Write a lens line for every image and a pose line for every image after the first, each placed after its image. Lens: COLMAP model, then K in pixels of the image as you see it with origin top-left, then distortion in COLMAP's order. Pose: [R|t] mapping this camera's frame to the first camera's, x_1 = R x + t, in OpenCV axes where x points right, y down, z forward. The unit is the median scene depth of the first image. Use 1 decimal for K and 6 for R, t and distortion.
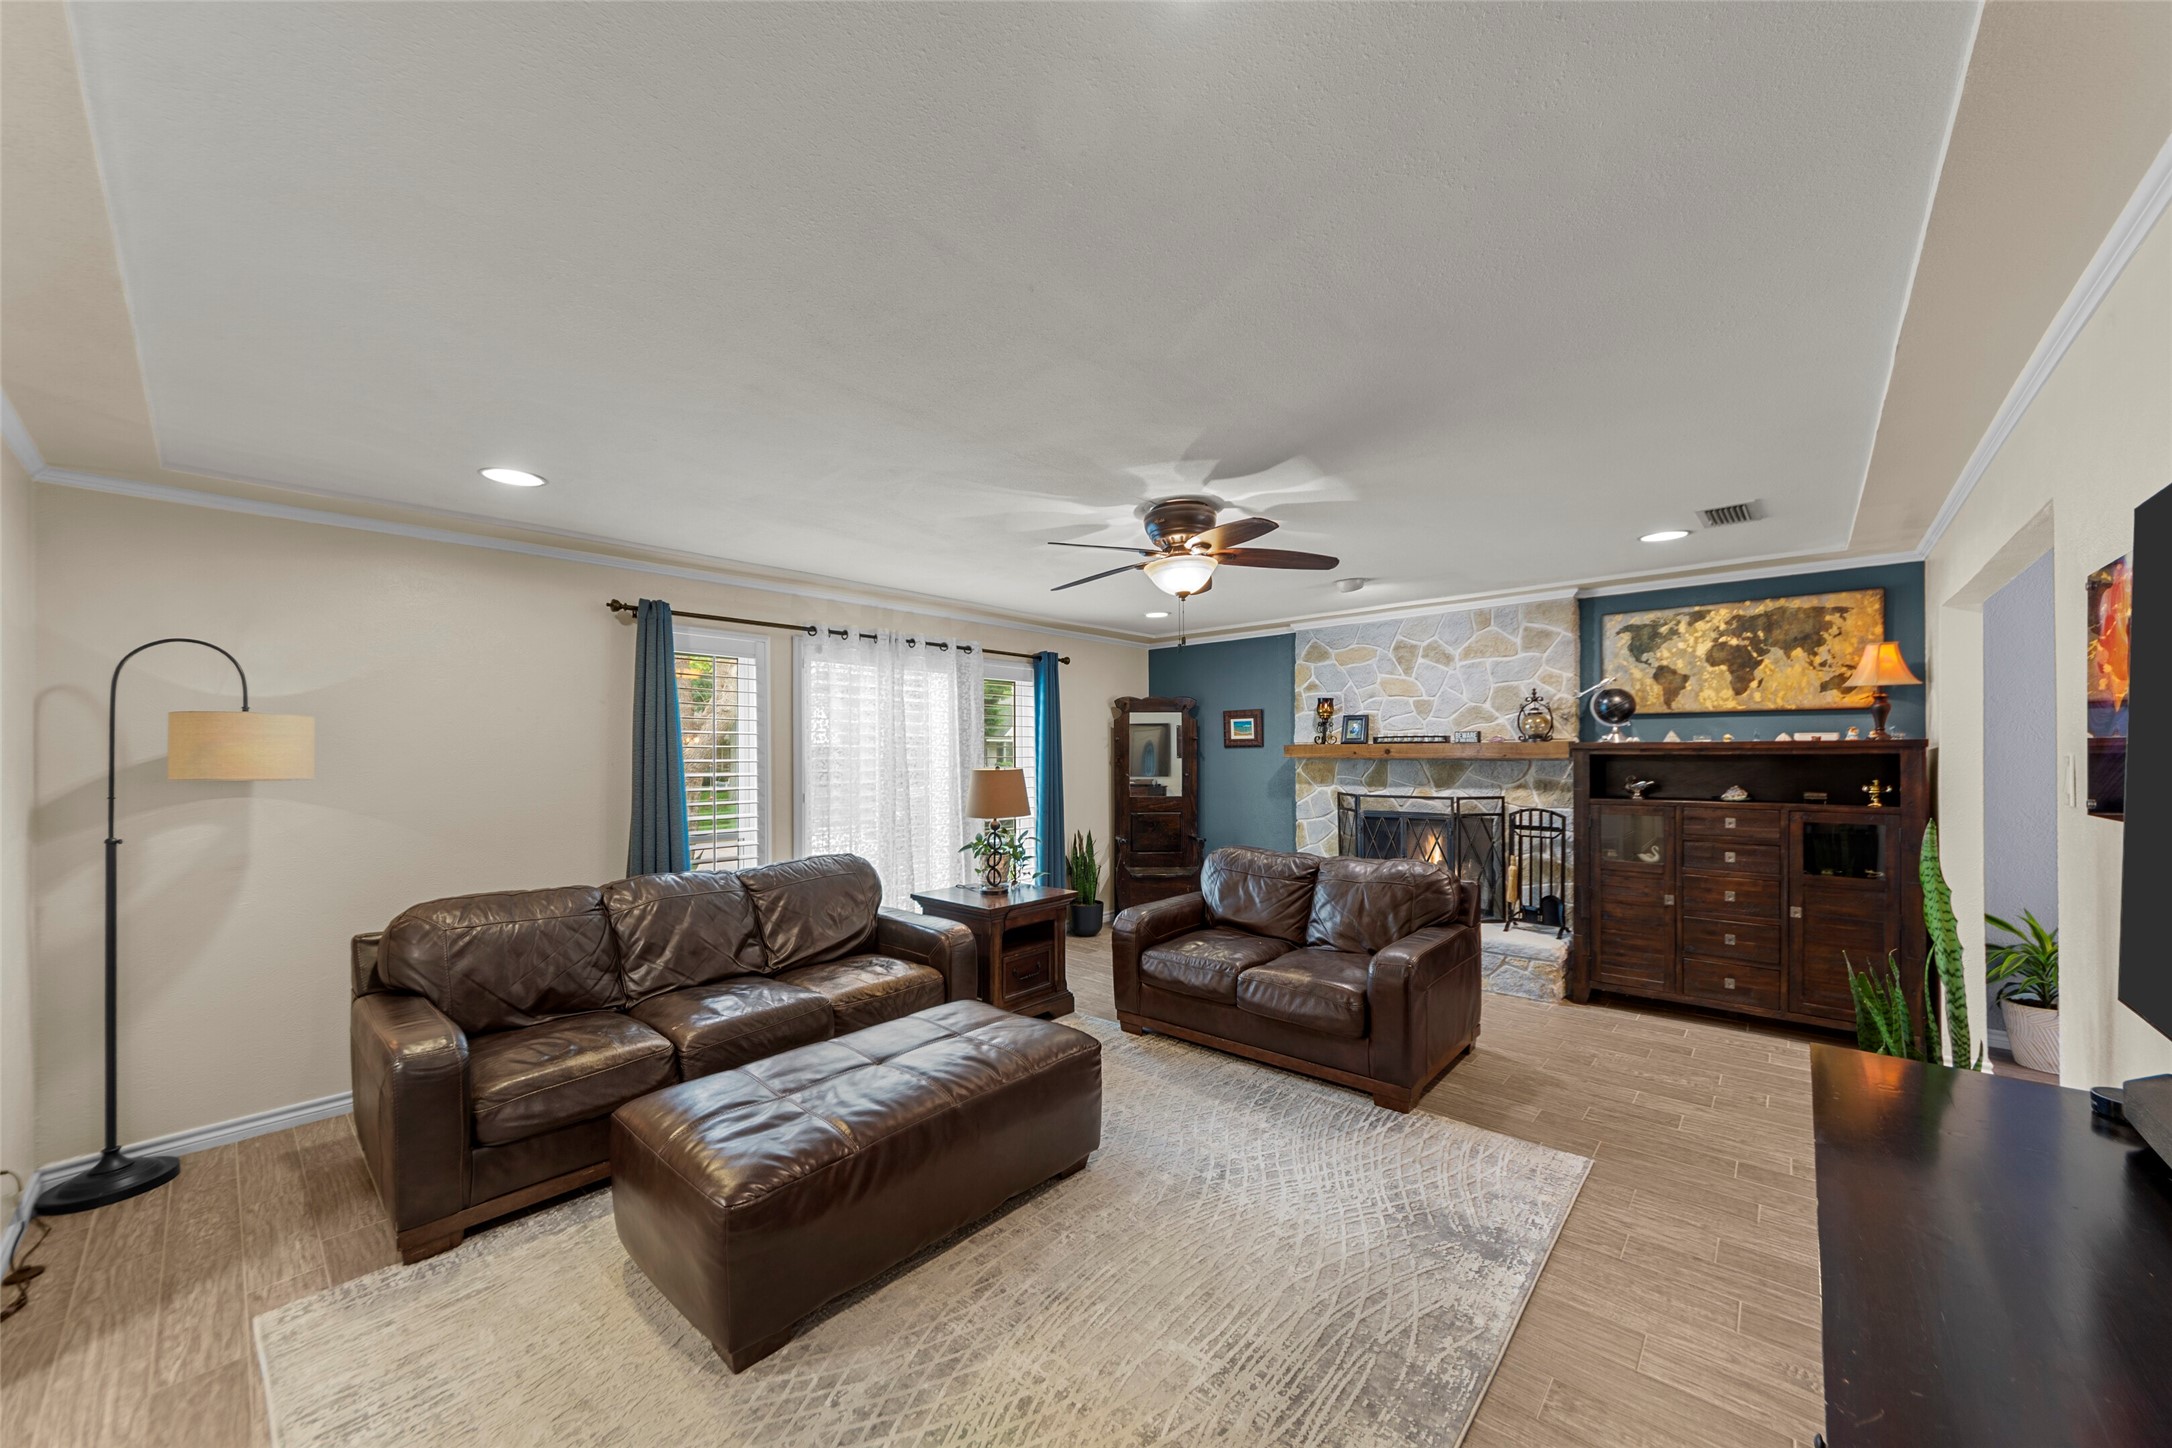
lens RADIAL K [[780.4, 0, 1126.5], [0, 780.4, 757.6], [0, 0, 1]] dist [-0.000493, 0.000917]
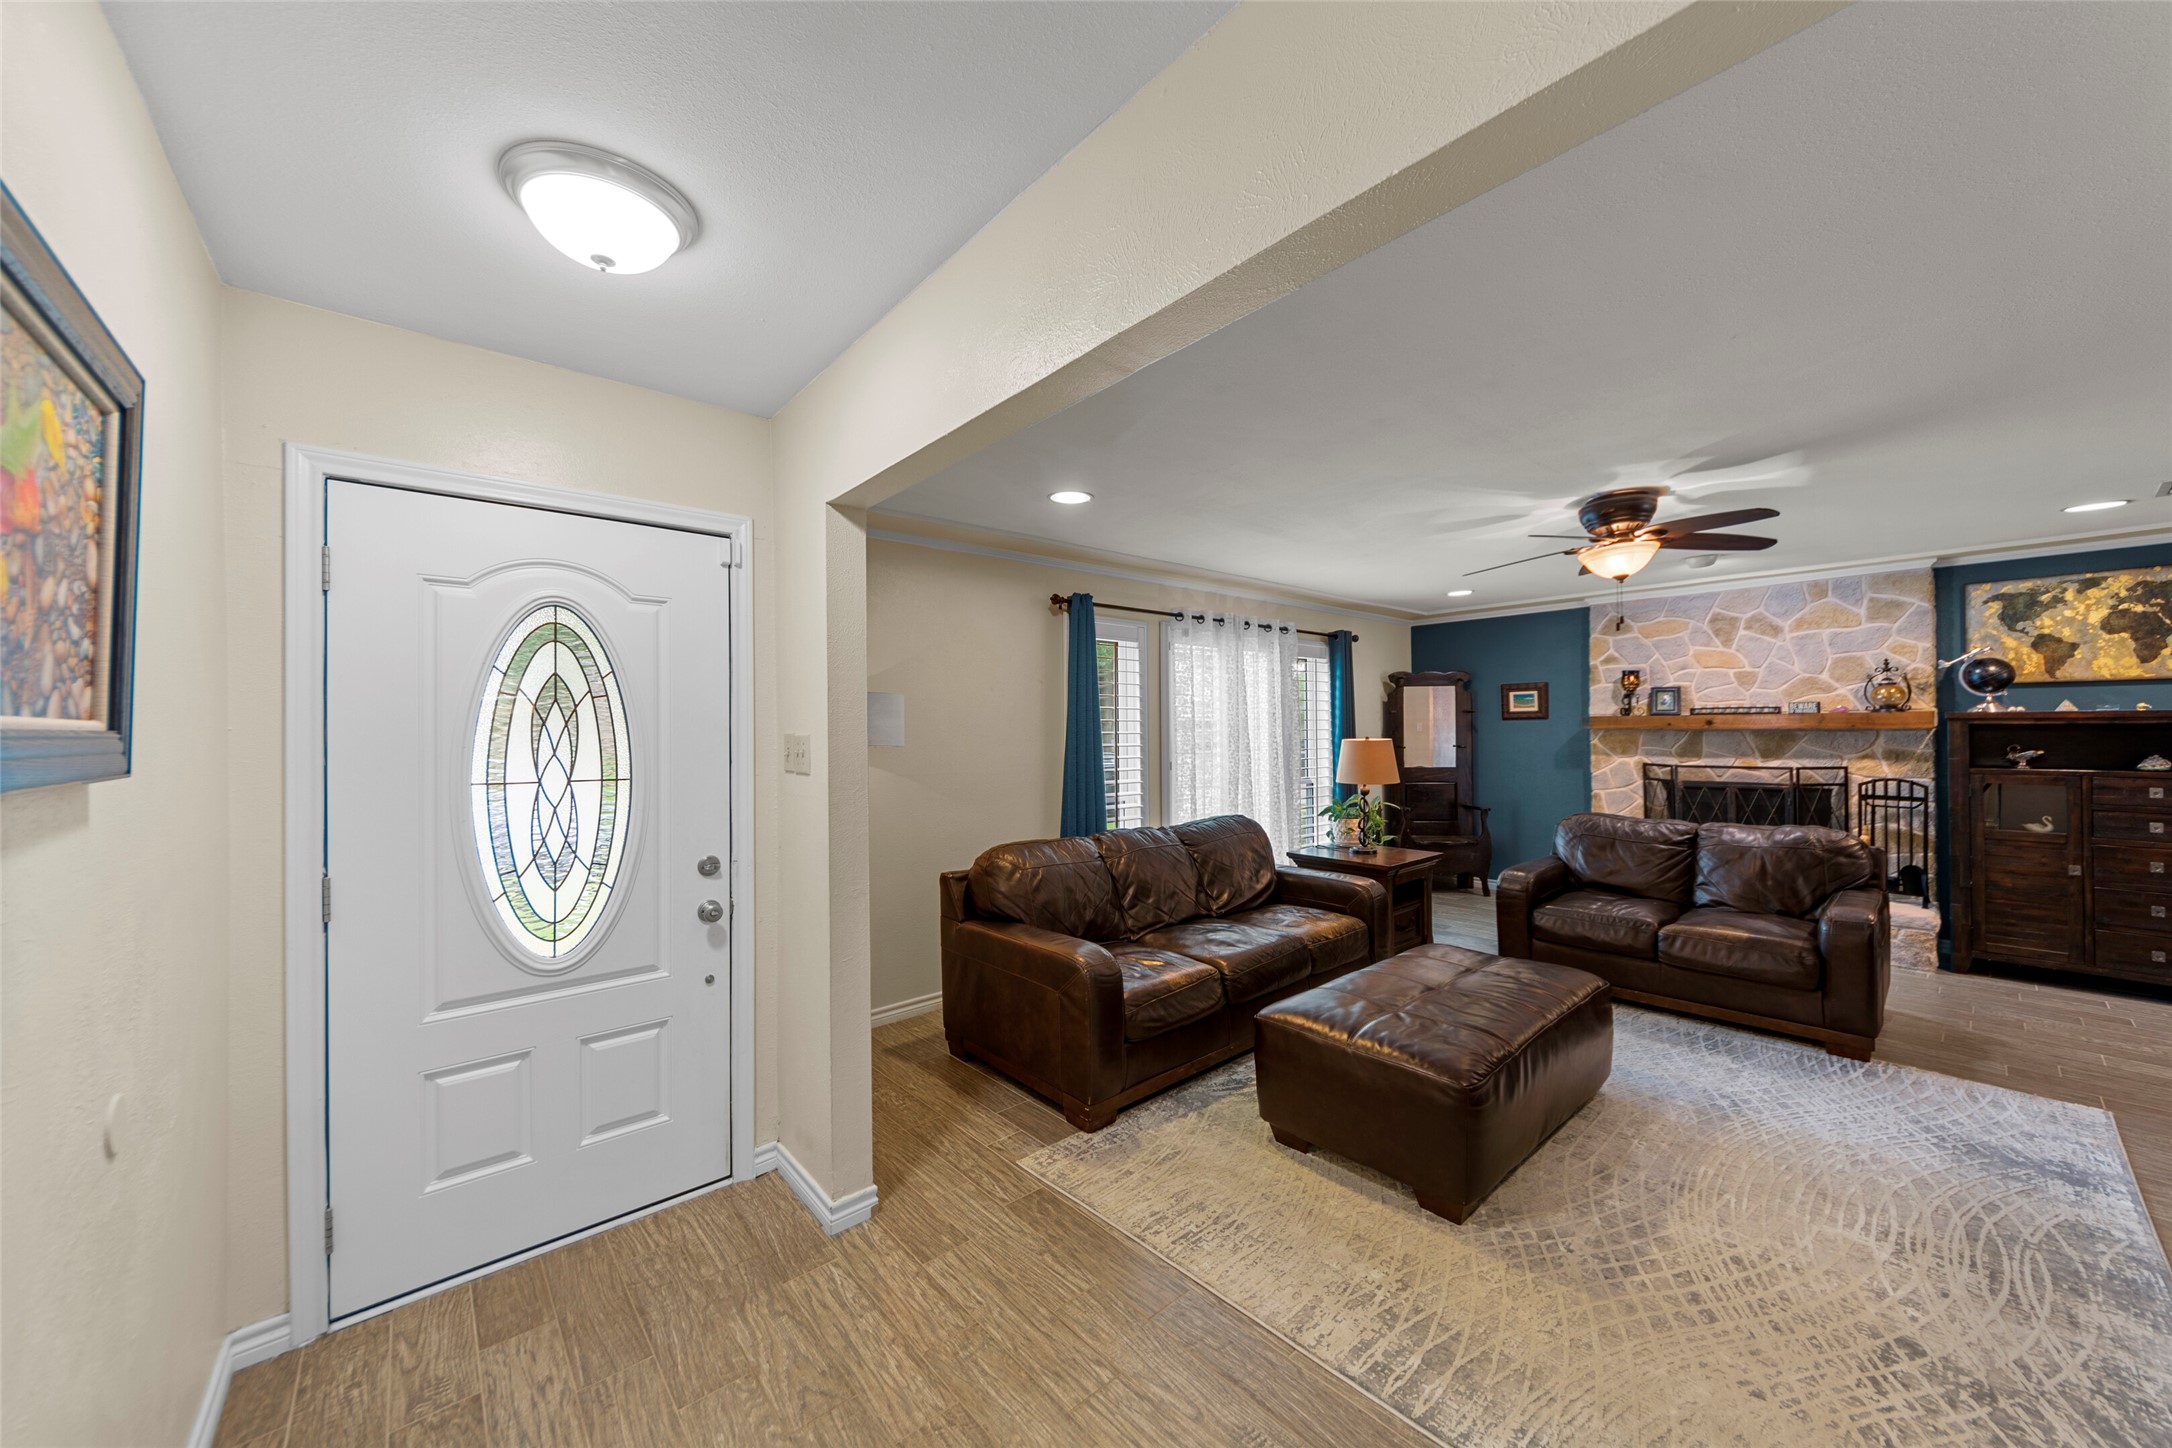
lens RADIAL K [[780.4, 0, 1133.8], [0, 780.4, 726.8], [0, 0, 1]] dist [-0.000493, 0.000917]
pose [[0.992942, -0.003560, -0.118548, -0.349255], [0.002708, 0.999969, -0.007348, 0.003892], [0.118571, 0.006975, 0.992921, -0.119362]]
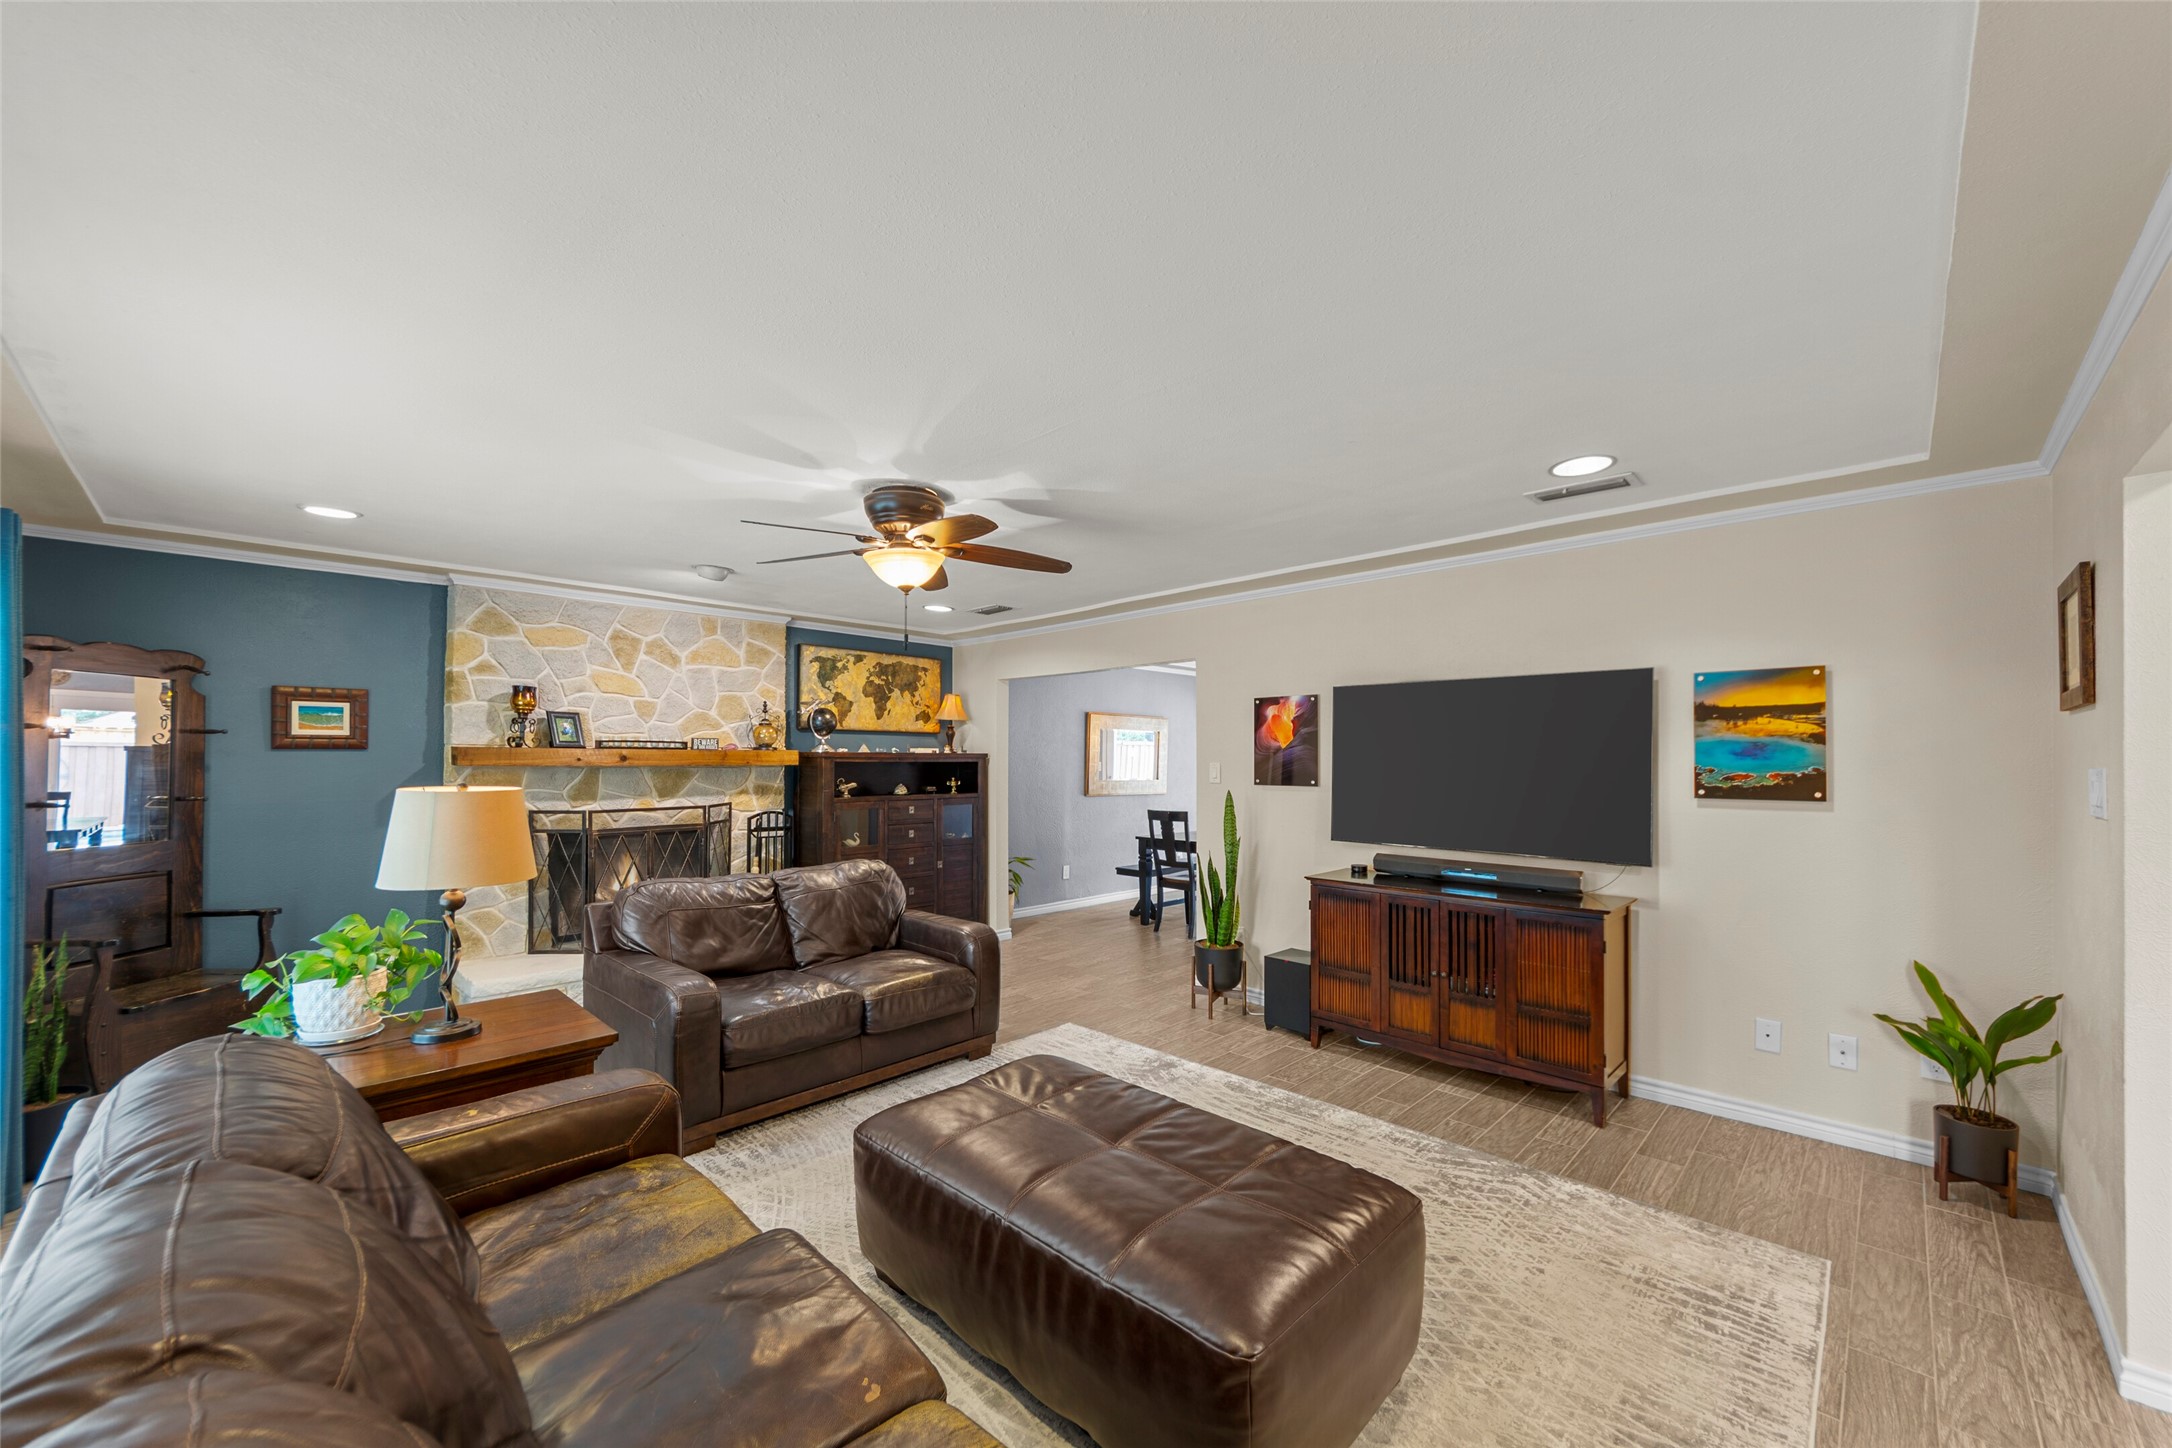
lens RADIAL K [[823.9, 0, 1074.4], [0, 823.9, 738.2], [0, 0, 1]] dist [-0.008129, -0.000351]
pose [[0.070280, 0.030395, 0.997064, -0.643282], [0.003227, 0.999524, -0.030697, -0.000232], [-0.997522, 0.005375, 0.070149, 0.534011]]
